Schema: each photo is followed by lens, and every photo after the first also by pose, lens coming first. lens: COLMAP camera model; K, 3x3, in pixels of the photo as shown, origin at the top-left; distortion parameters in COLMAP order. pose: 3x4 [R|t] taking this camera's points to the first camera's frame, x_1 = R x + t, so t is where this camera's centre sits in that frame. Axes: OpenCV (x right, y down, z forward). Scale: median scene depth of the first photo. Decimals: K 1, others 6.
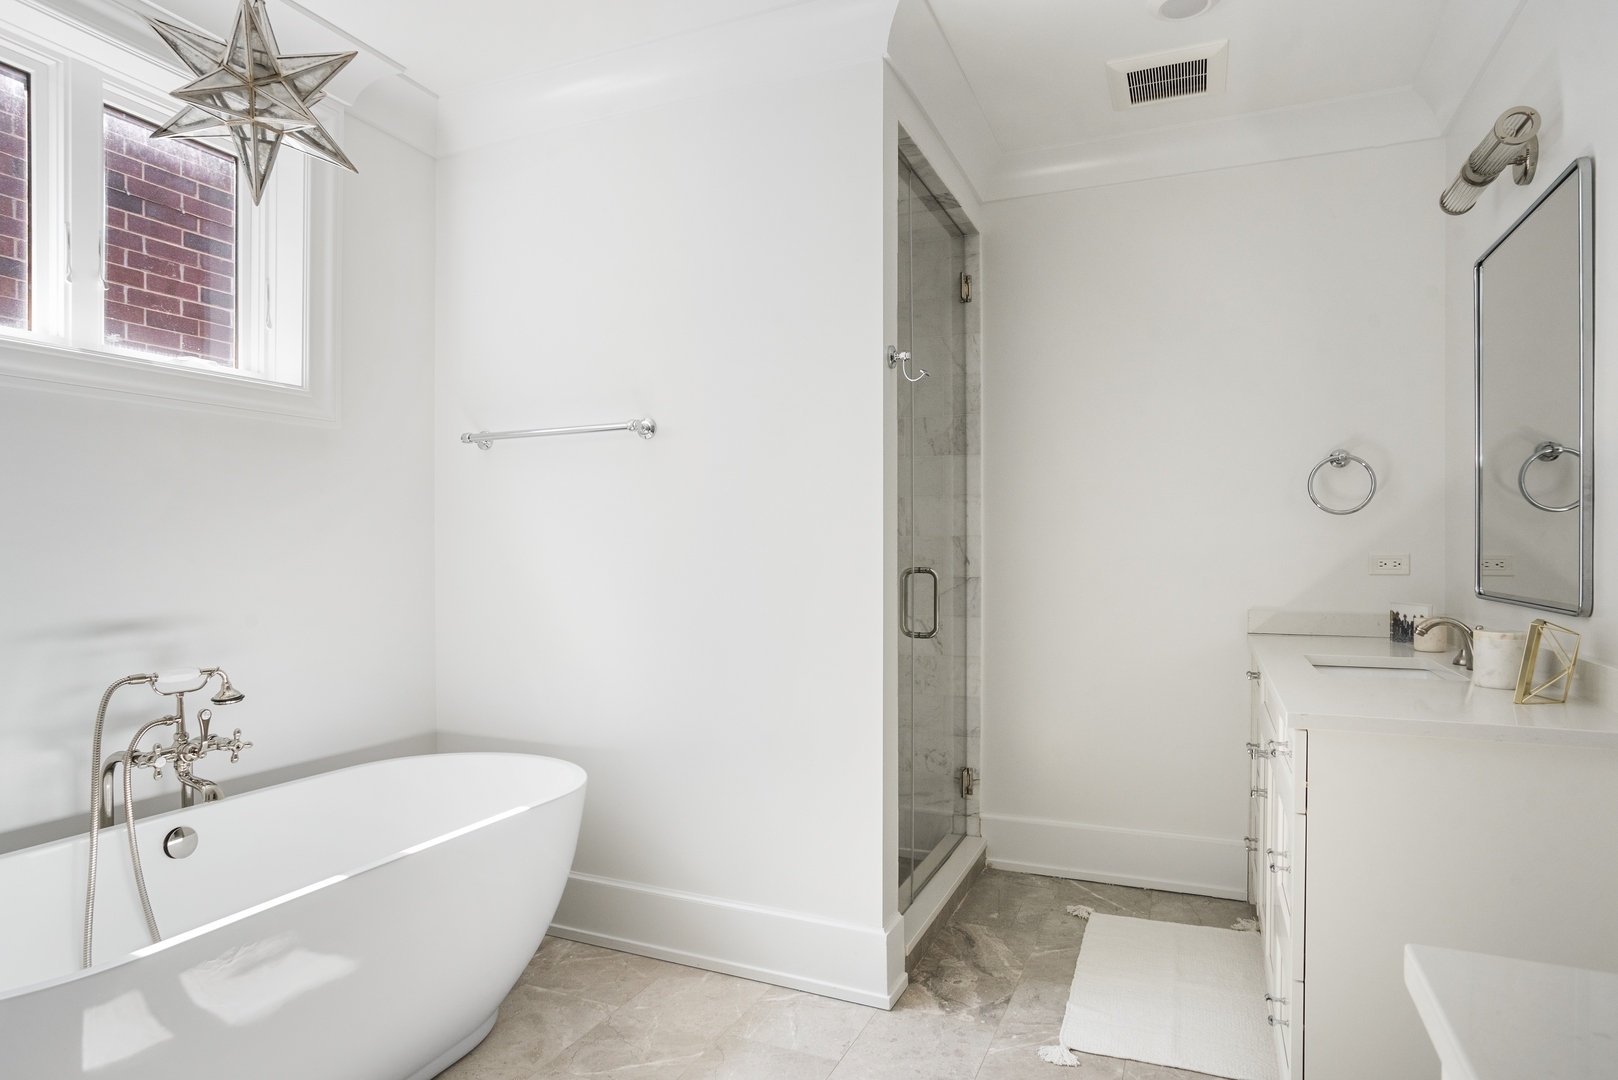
lens RADIAL K [[929.5, 0, 809.1], [0, 929.5, 571.1], [0, 0, 1]] dist [-0.046178, 0.020474]
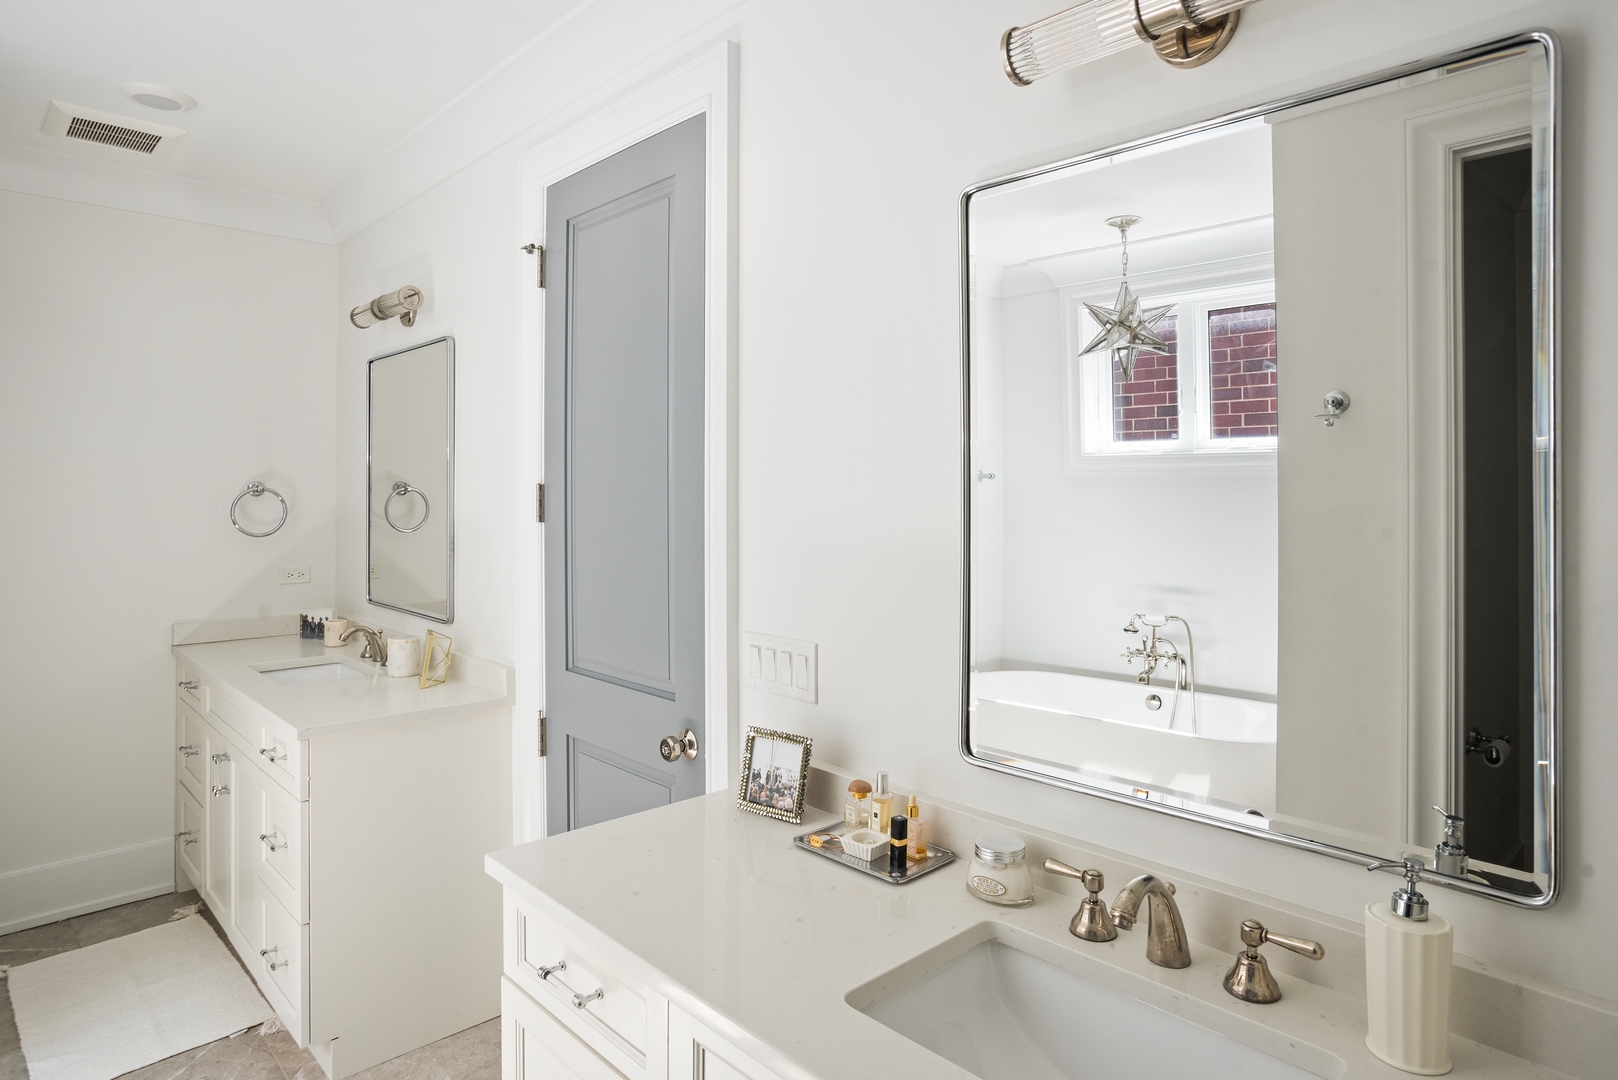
lens RADIAL K [[981.4, 0, 800.2], [0, 981.4, 491.7], [0, 0, 1]] dist [-0.078243, 0.079940]
pose [[0.408652, -0.000342, 0.912690, -0.287538], [0.014492, 0.999876, -0.006113, -0.105282], [-0.912575, 0.015725, 0.408607, -0.162951]]
